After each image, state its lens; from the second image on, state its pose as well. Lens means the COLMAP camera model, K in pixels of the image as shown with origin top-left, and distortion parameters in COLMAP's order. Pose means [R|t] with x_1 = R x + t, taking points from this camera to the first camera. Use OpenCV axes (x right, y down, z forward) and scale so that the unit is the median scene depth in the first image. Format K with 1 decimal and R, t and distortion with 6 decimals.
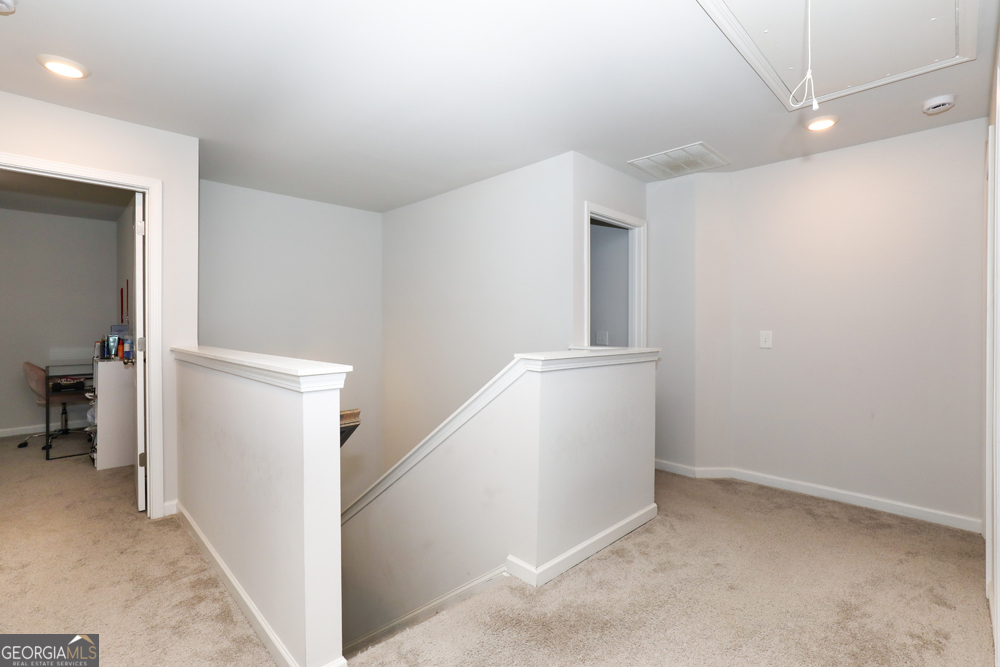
lens RADIAL K [[460.4, 0, 500.0], [0, 460.4, 333.5], [0, 0, 1]] dist [-0.003610, -0.000455]
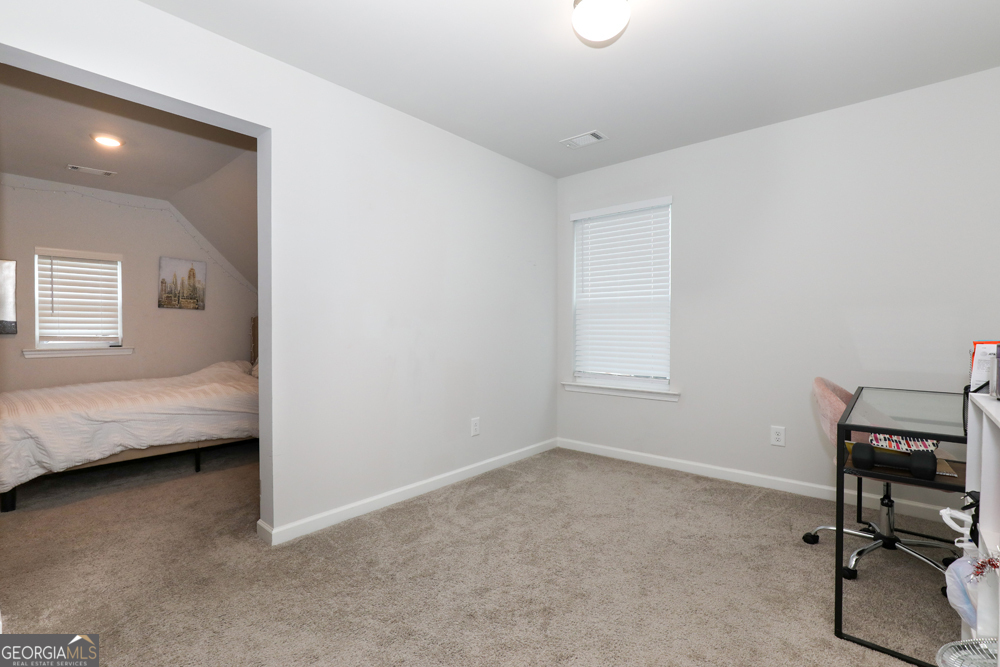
lens RADIAL K [[460.4, 0, 500.0], [0, 460.4, 333.5], [0, 0, 1]] dist [-0.003610, -0.000455]
pose [[0.085273, 0.014763, -0.996248, -0.595419], [-0.006280, 0.999878, 0.014279, 0.008113], [0.996338, 0.005039, 0.085355, 0.646718]]
